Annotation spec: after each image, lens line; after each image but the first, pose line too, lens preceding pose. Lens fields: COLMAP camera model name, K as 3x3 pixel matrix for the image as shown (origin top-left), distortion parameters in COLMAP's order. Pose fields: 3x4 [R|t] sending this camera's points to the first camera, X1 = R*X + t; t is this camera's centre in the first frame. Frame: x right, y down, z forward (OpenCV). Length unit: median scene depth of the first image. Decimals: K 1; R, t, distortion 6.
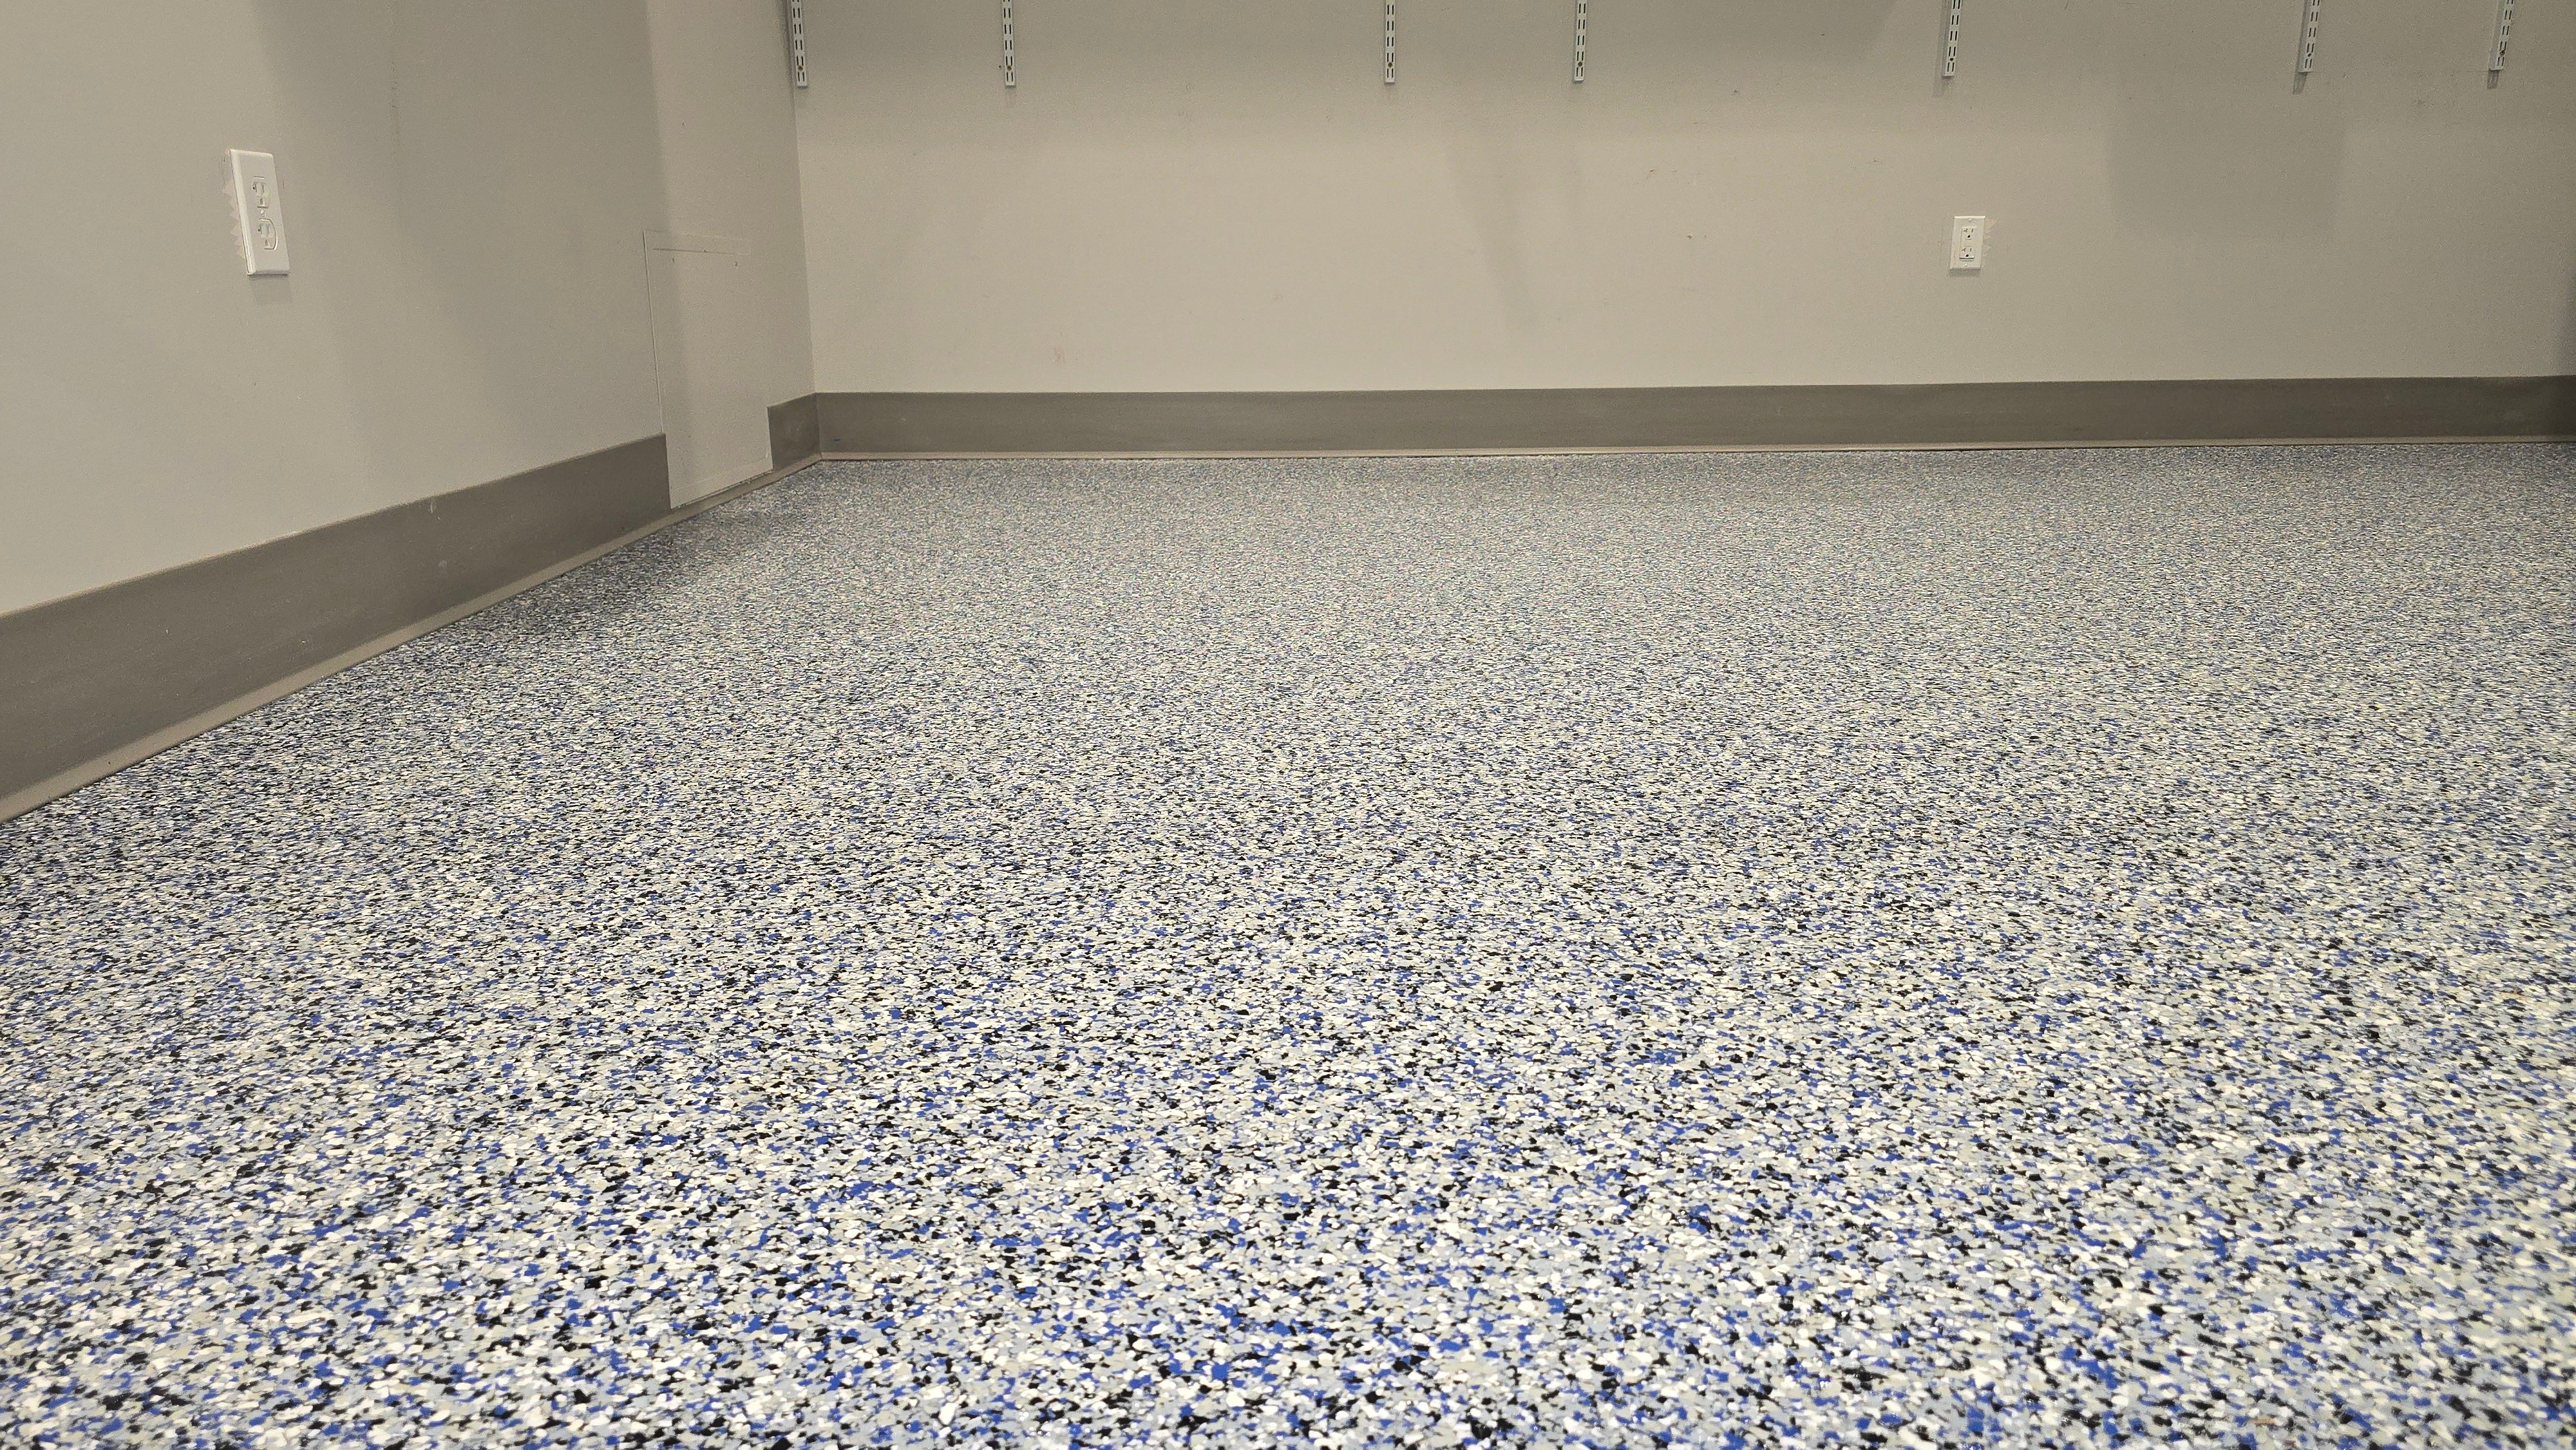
lens RADIAL K [[1732.2, 0, 1264.2], [0, 1732.2, 714.4], [0, 0, 1]] dist [0.065735, -0.068201]
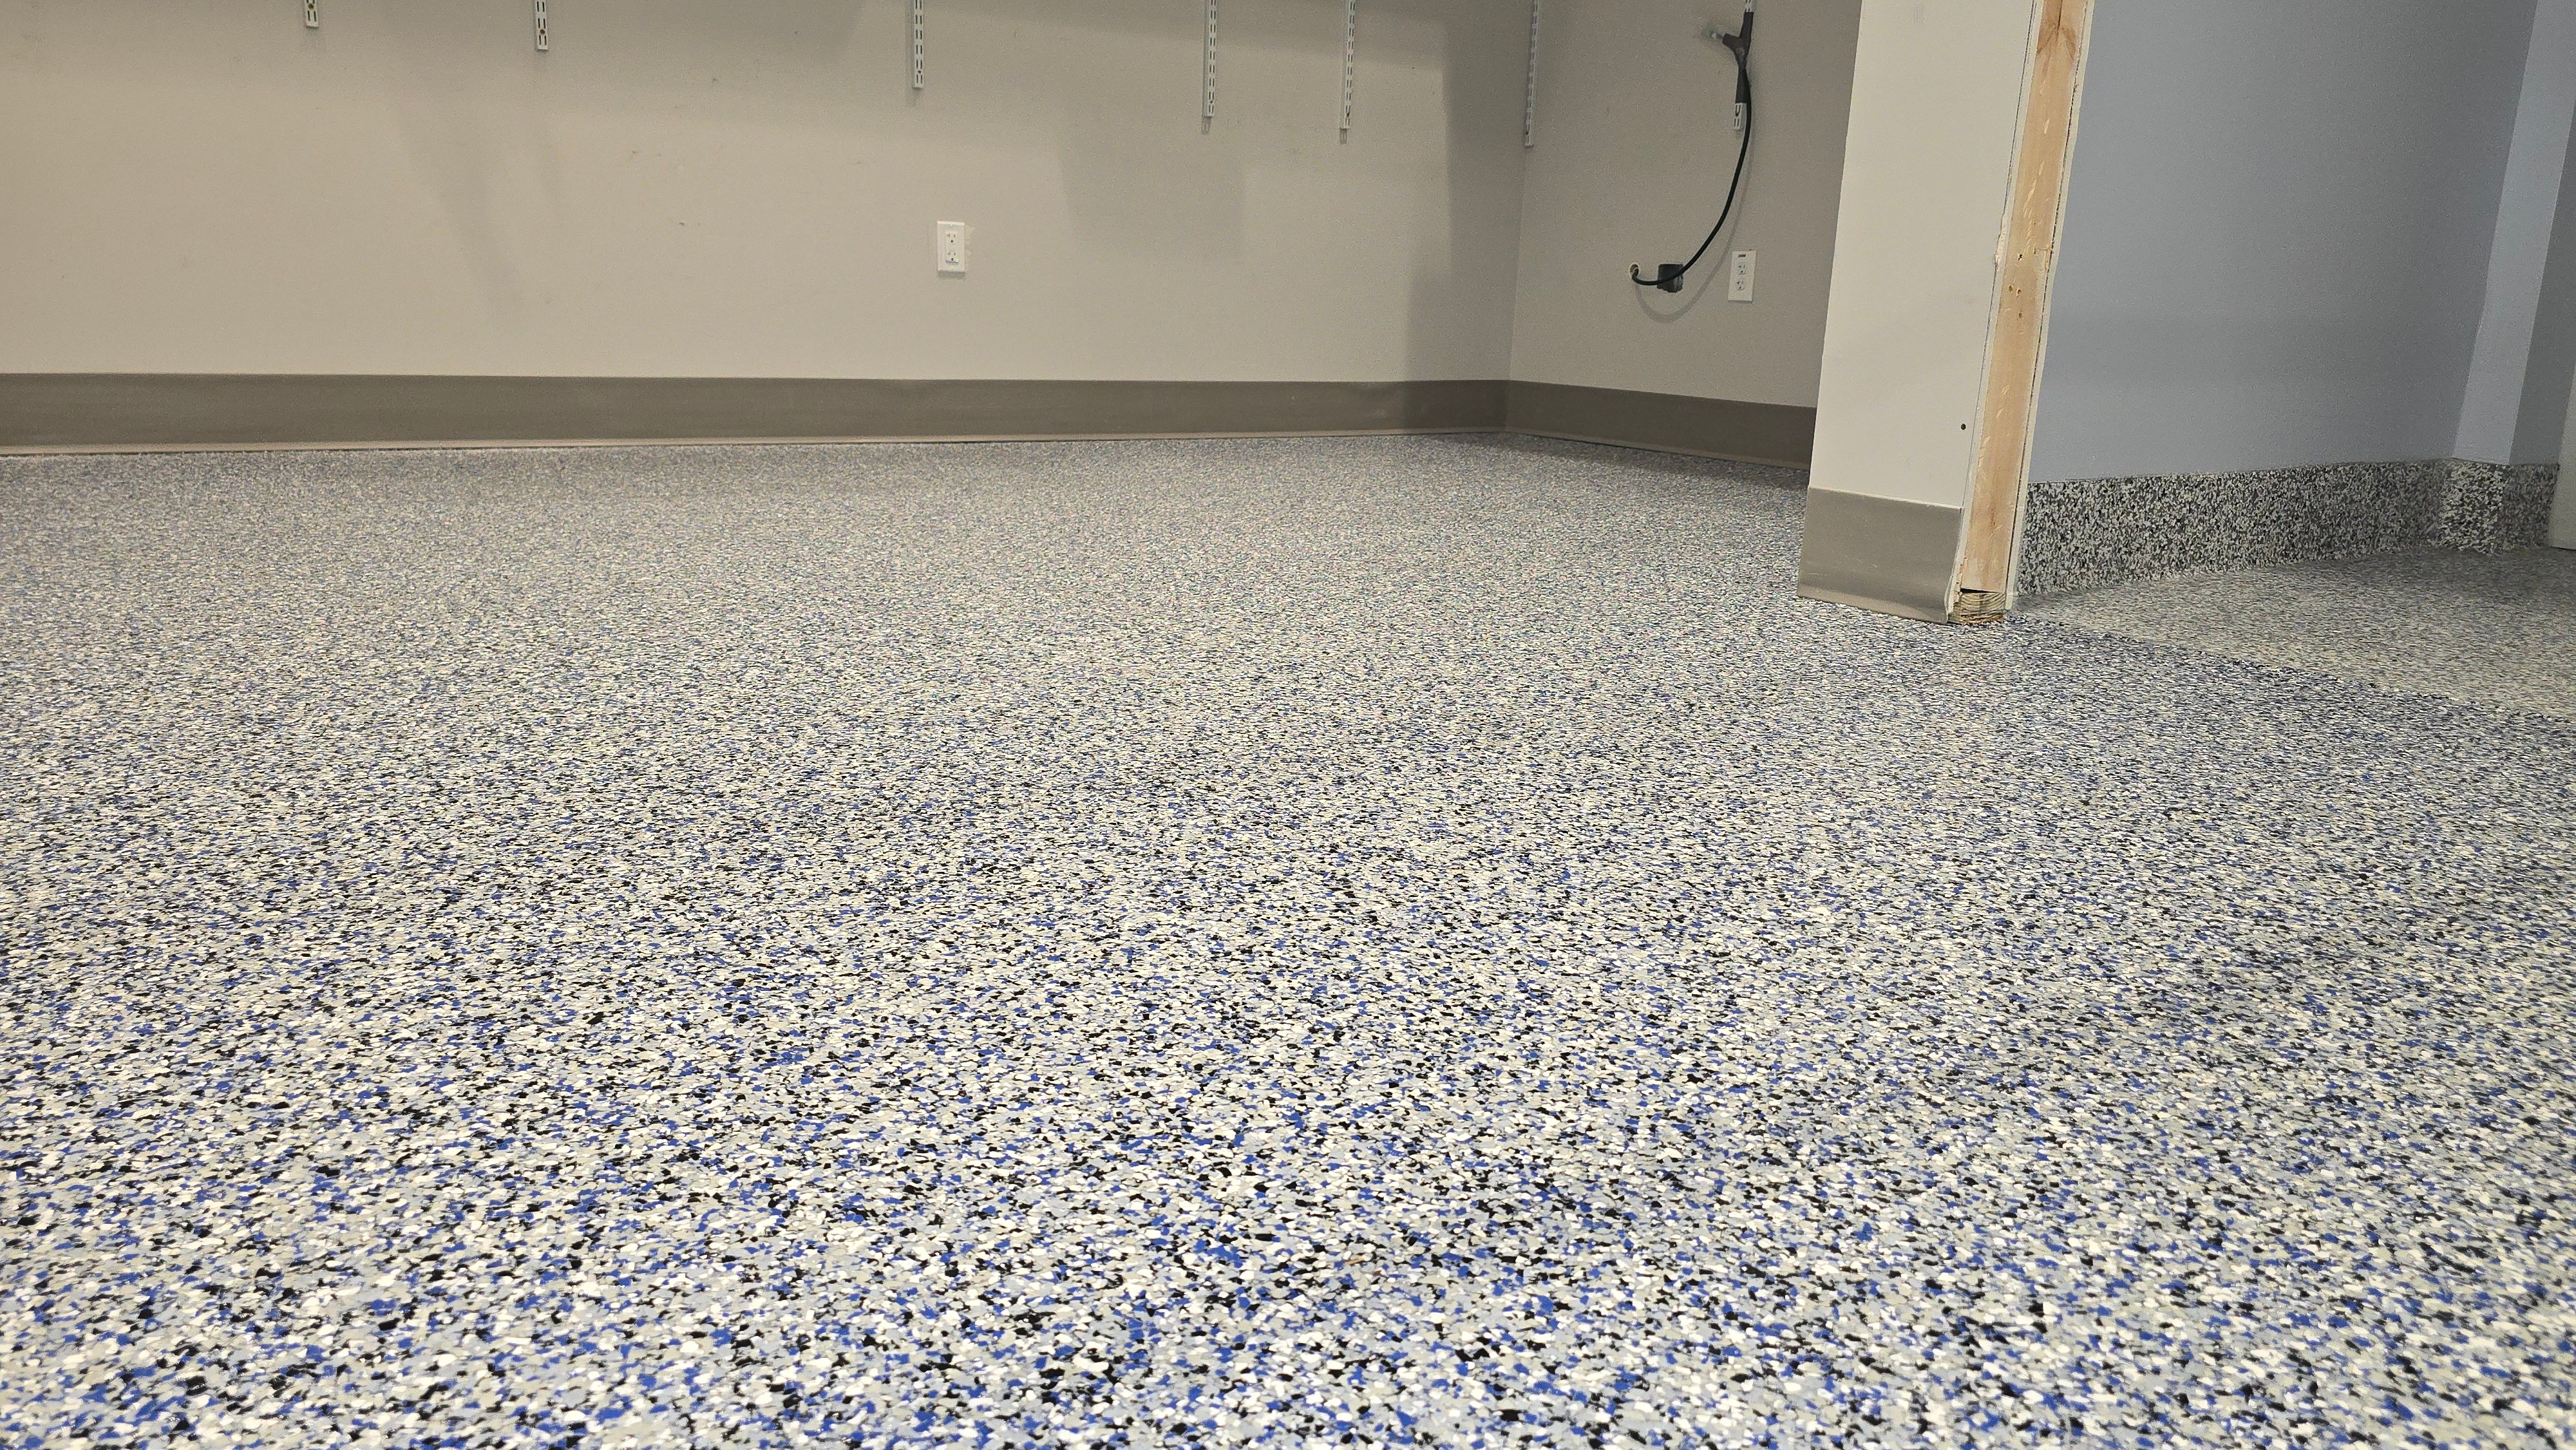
lens RADIAL K [[1732.2, 0, 1274.3], [0, 1732.2, 693.1], [0, 0, 1]] dist [0.065735, -0.068201]
pose [[0.848334, -0.084426, 0.522688, -0.032253], [0.089112, 0.995889, 0.016228, 0.002832], [-0.521909, 0.032811, 0.852370, 0.020401]]
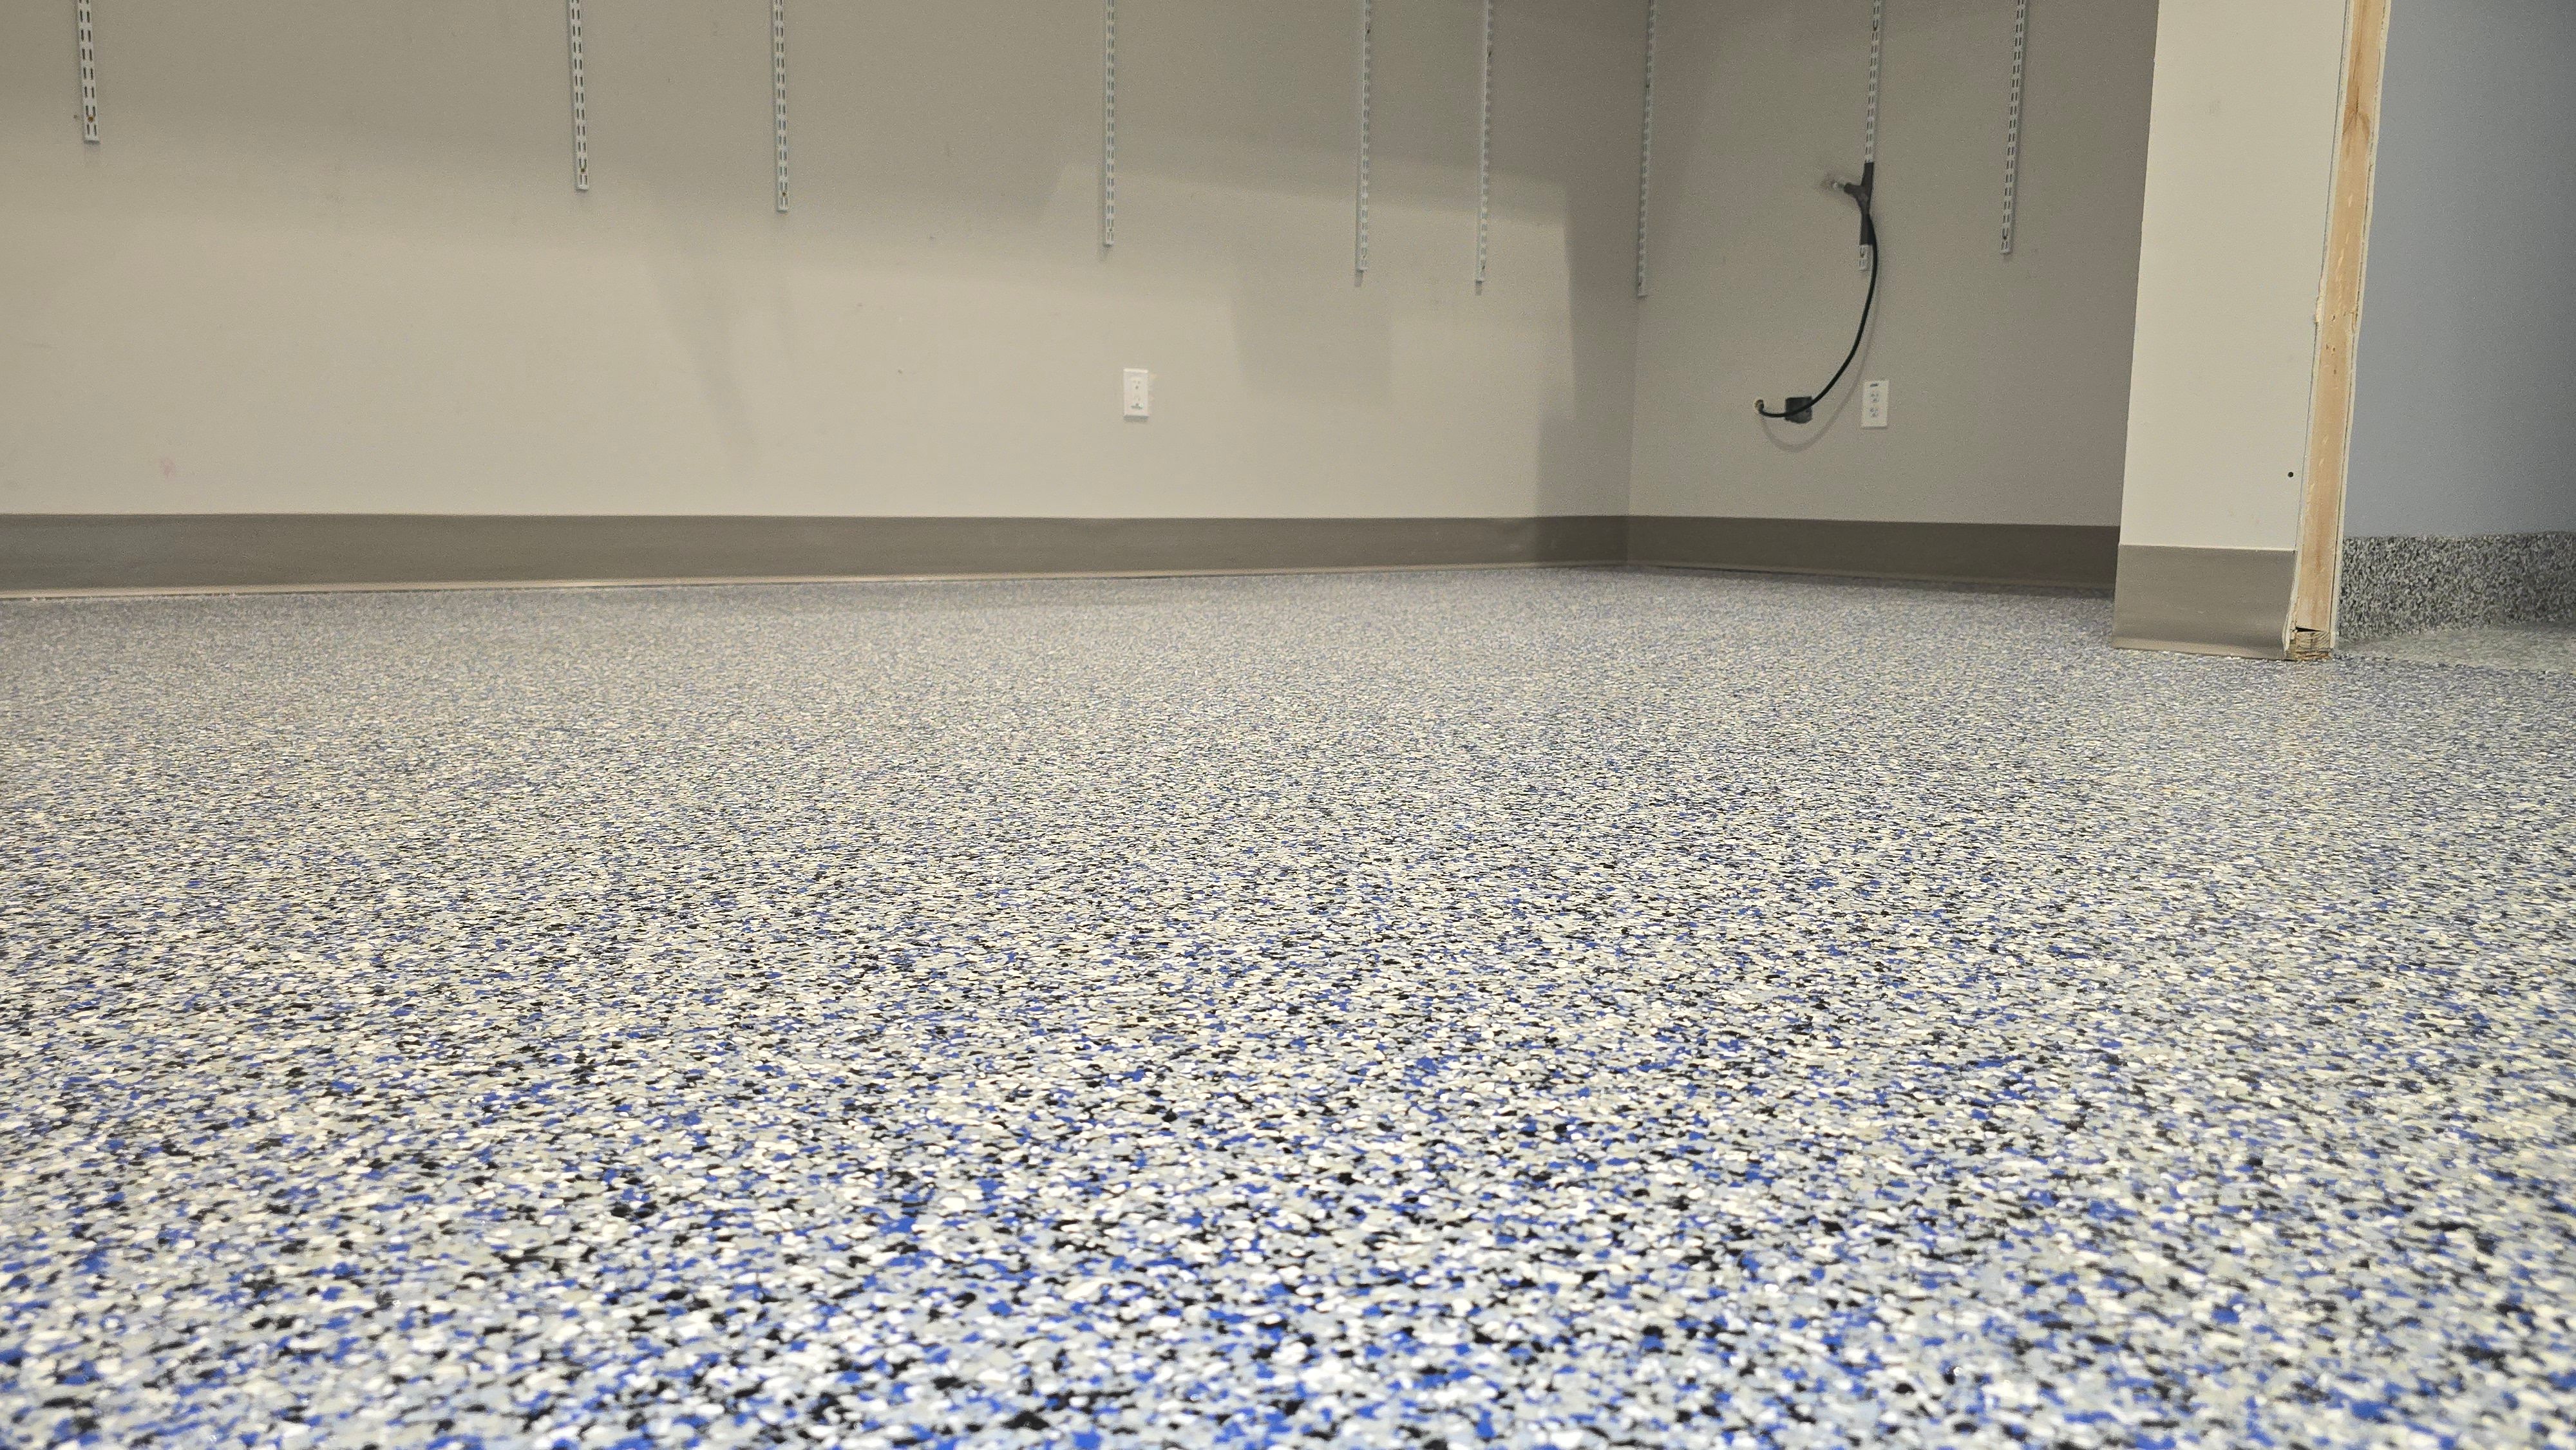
lens RADIAL K [[1732.2, 0, 1257.1], [0, 1732.2, 714.3], [0, 0, 1]] dist [0.065735, -0.068201]
pose [[0.834112, -0.055109, 0.548836, -0.615054], [0.119023, 0.989538, -0.081530, 0.132853], [-0.538601, 0.133329, 0.831945, 0.262341]]
